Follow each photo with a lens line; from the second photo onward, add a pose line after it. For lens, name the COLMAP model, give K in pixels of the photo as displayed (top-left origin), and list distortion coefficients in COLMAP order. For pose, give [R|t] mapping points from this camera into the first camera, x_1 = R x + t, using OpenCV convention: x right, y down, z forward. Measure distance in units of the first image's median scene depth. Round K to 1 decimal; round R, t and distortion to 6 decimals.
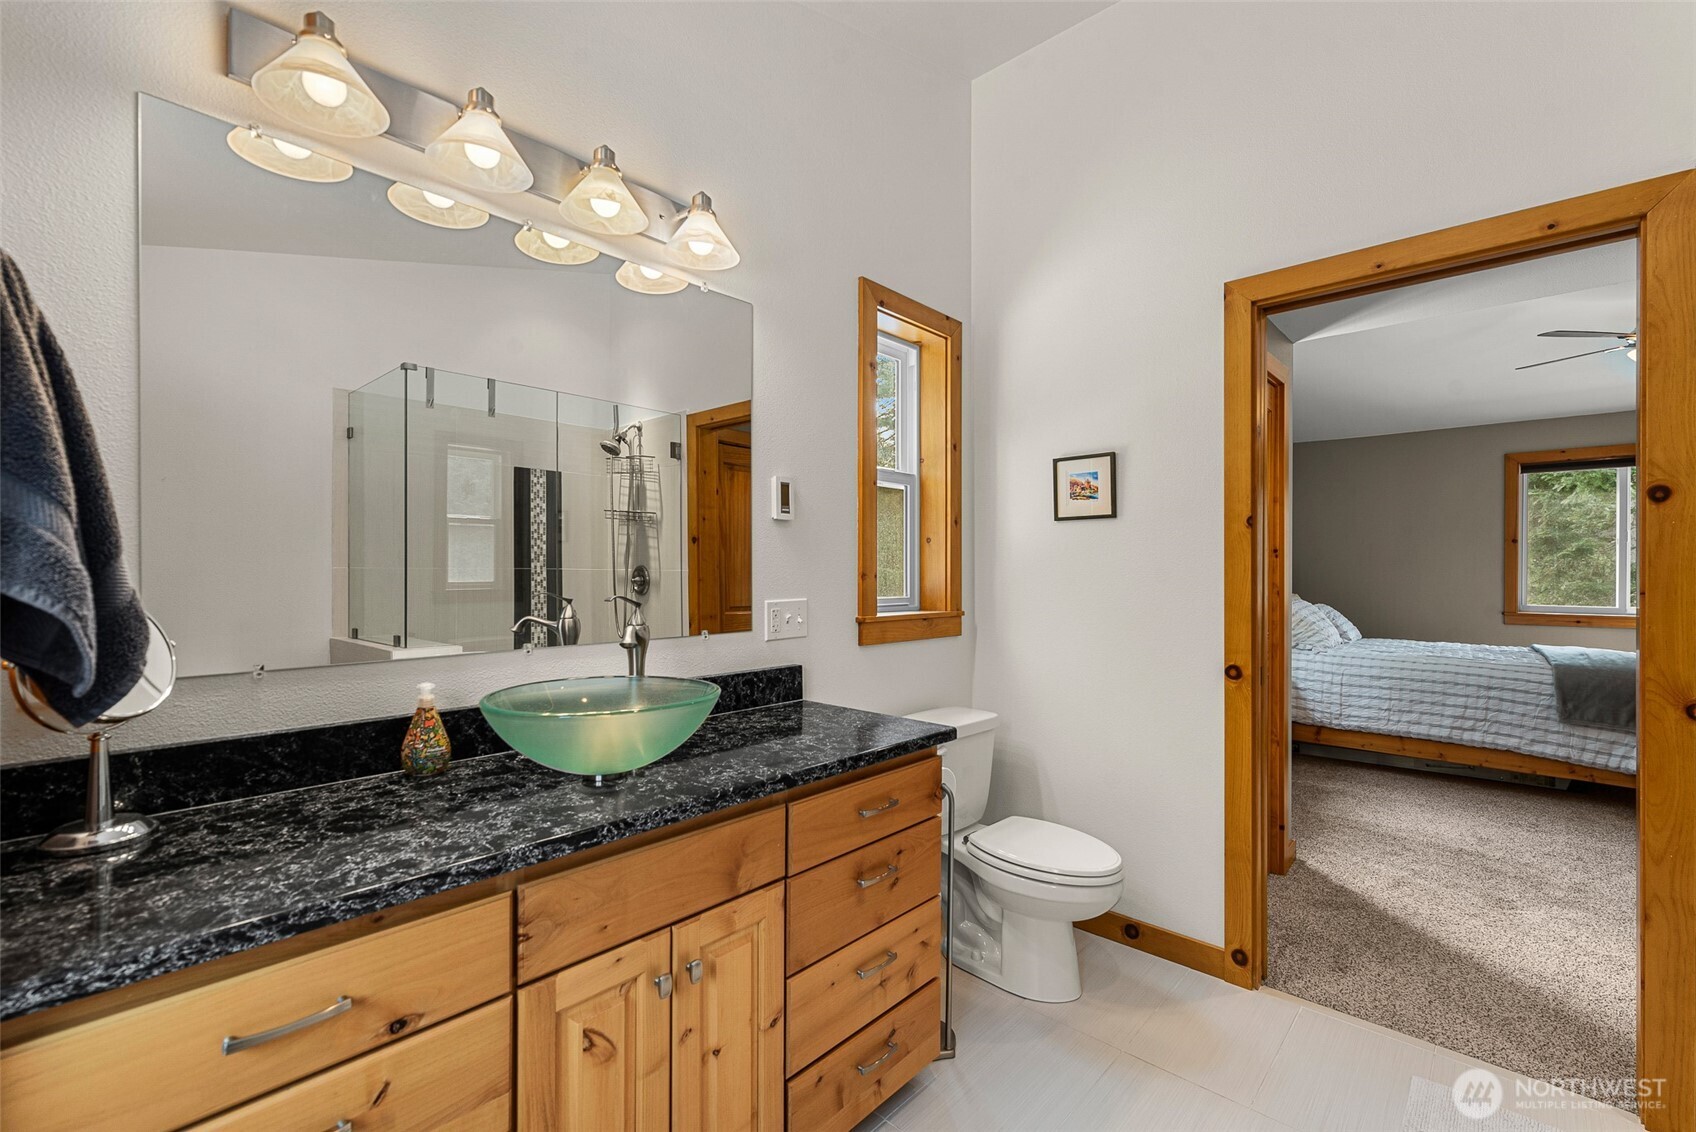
lens RADIAL K [[747.7, 0, 855.0], [0, 747.7, 569.8], [0, 0, 1]] dist [0.000557, 0.000295]
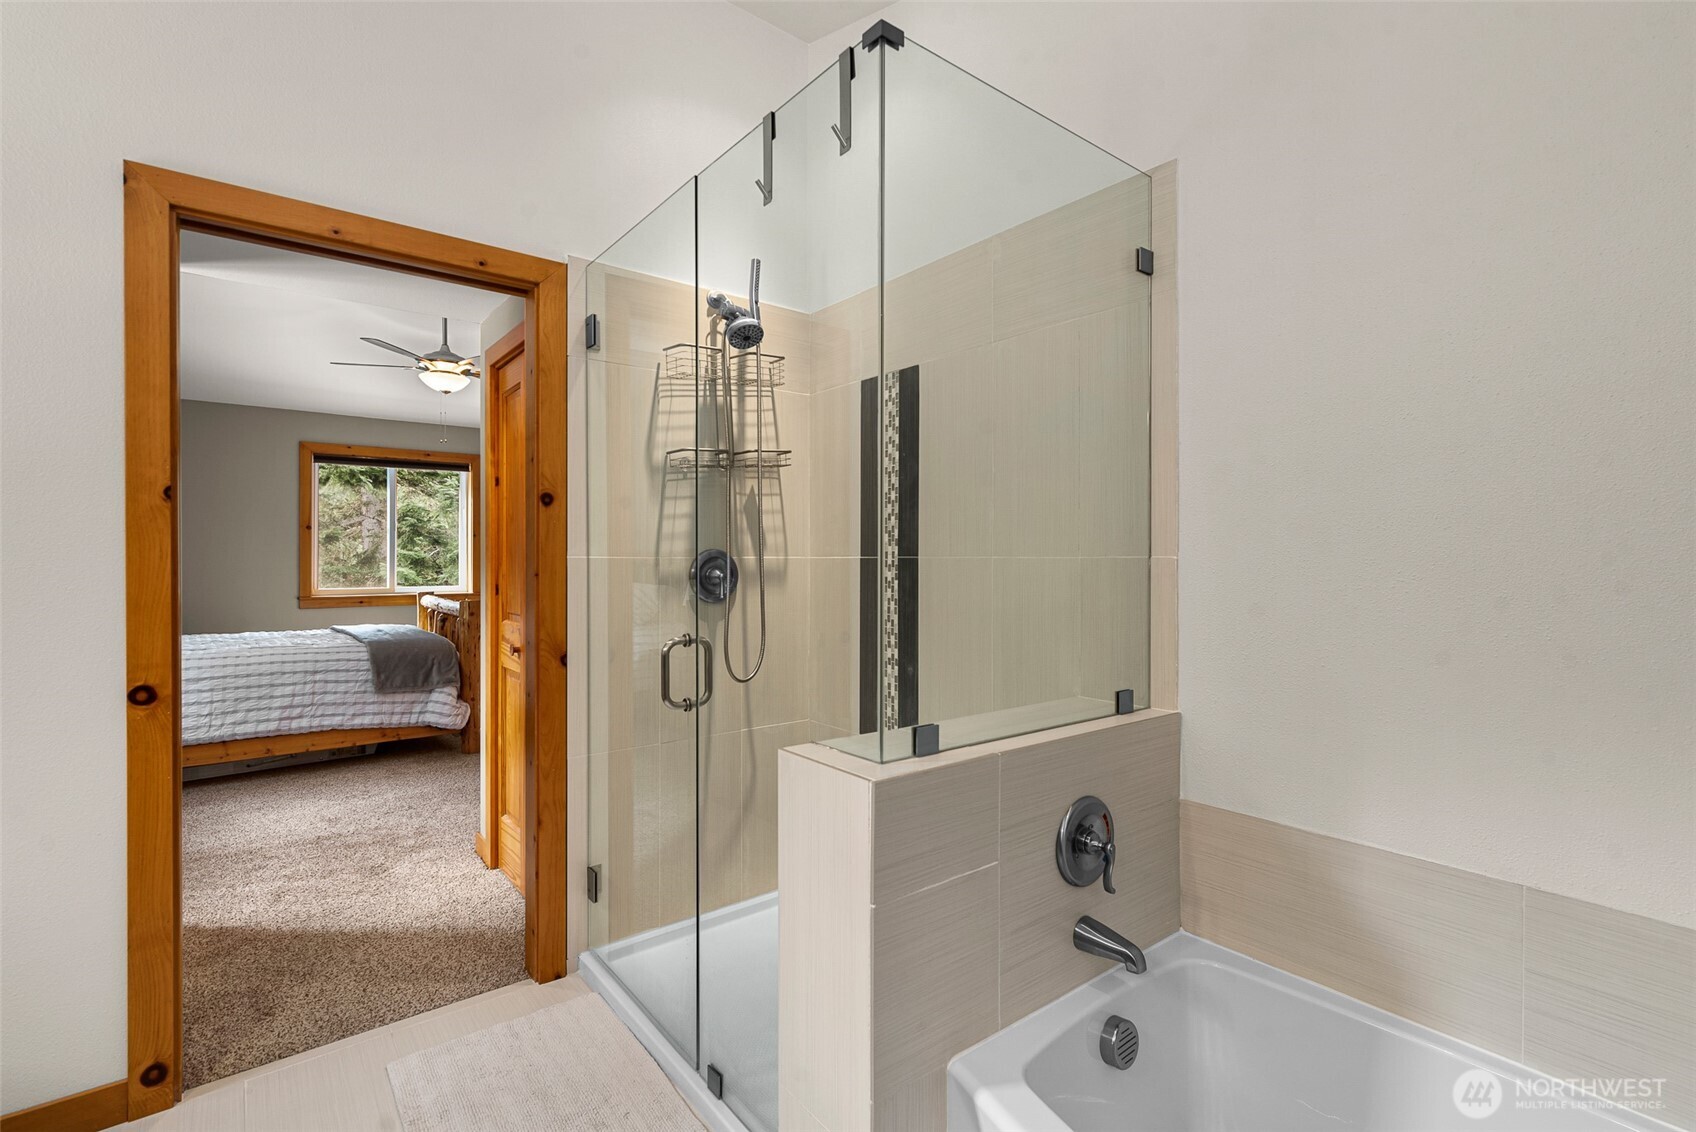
lens RADIAL K [[791.2, 0, 852.4], [0, 791.2, 558.6], [0, 0, 1]] dist [-0.000239, -0.000183]
pose [[0.130231, -0.004266, 0.991475, -0.125245], [-0.001472, 0.999989, 0.004496, -0.001821], [-0.991483, -0.002045, 0.130223, 0.146135]]
